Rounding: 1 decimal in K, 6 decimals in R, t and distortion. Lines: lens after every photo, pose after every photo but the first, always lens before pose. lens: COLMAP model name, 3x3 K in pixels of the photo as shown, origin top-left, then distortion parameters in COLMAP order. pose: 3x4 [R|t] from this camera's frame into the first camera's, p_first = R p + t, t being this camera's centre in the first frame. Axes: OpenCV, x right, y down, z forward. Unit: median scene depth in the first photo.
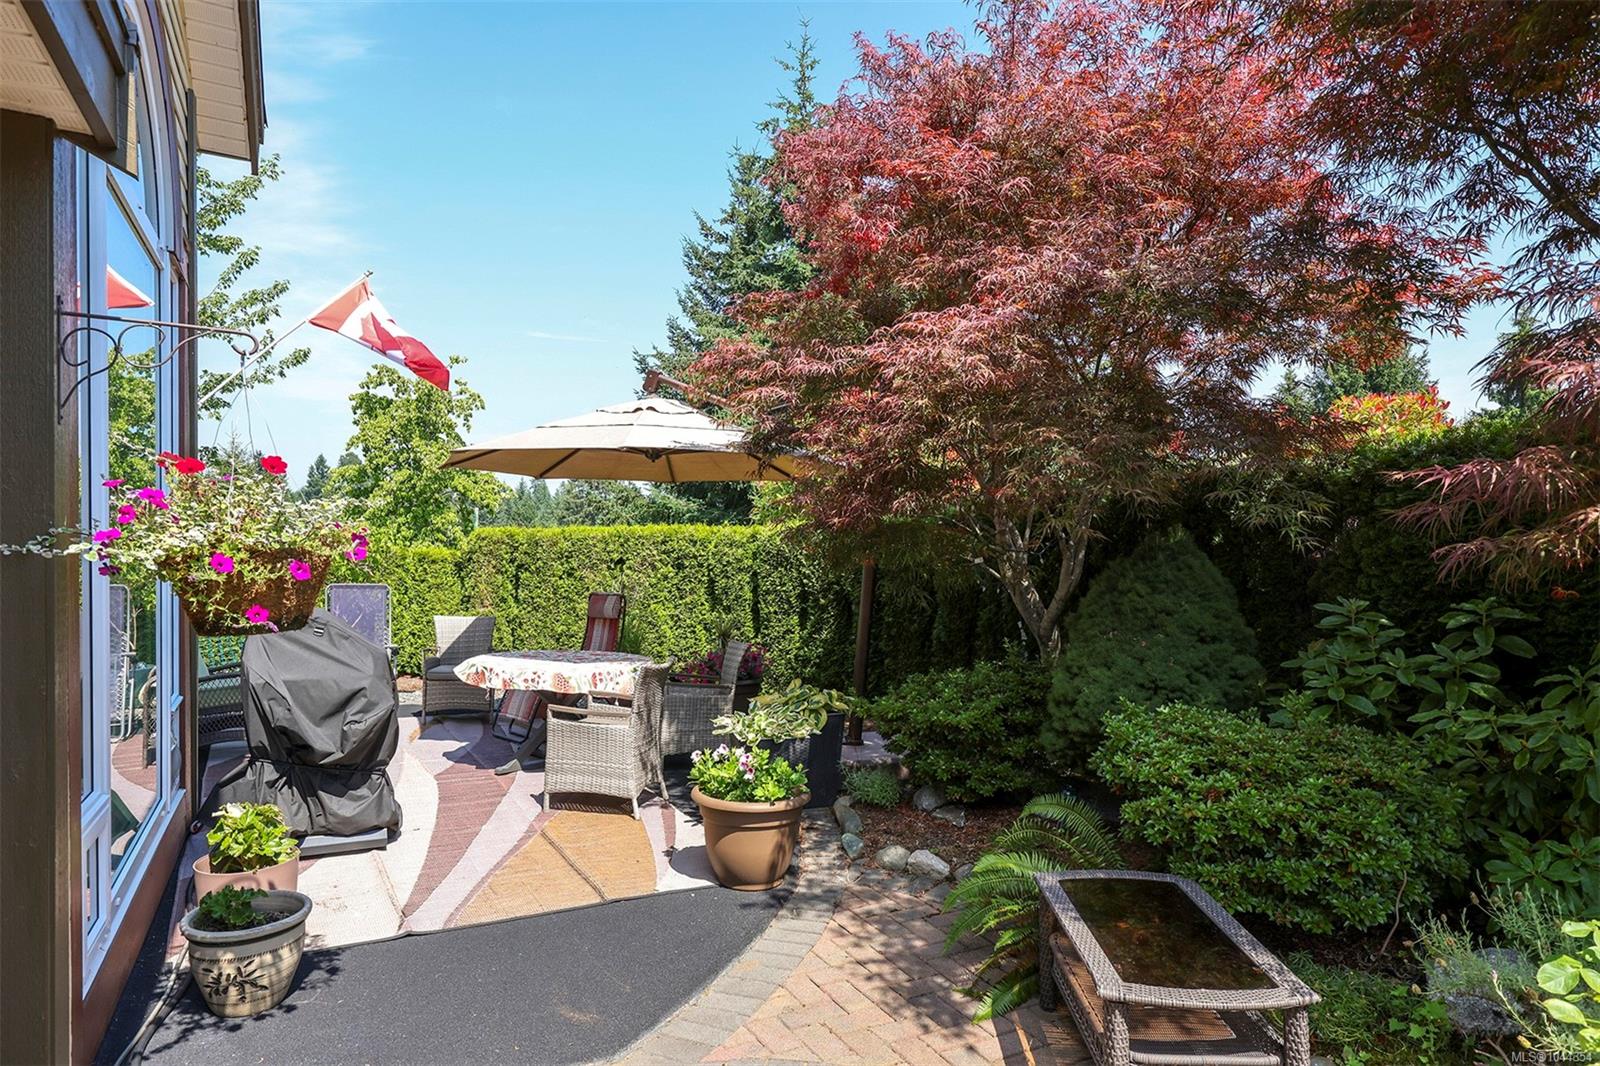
lens RADIAL K [[943.2, 0, 800.8], [0, 943.2, 539.2], [0, 0, 1]] dist [-0.000868, 0.000889]
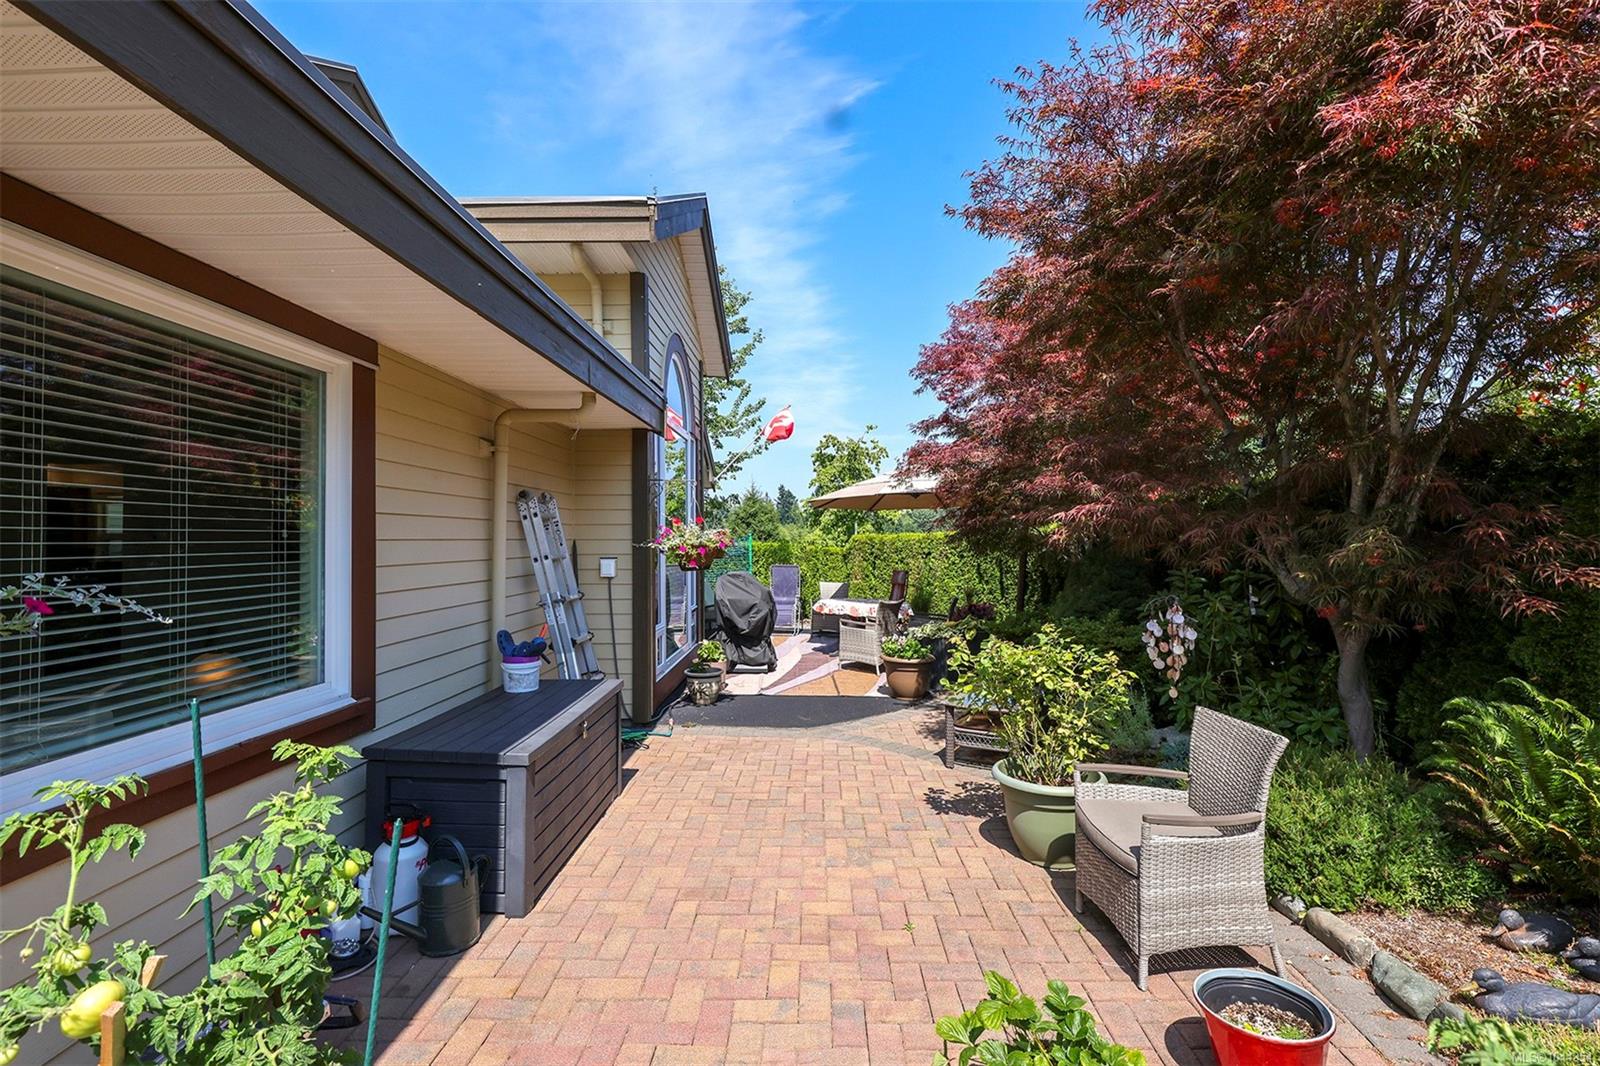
lens RADIAL K [[734.1, 0, 800.0], [0, 734.1, 533.0], [0, 0, 1]] dist [-0.000573, 0.000013]
pose [[0.876774, -0.014538, -0.480683, 0.450219], [0.009292, 0.999868, -0.013292, 0.003989], [0.480813, 0.007187, 0.876794, -0.493042]]
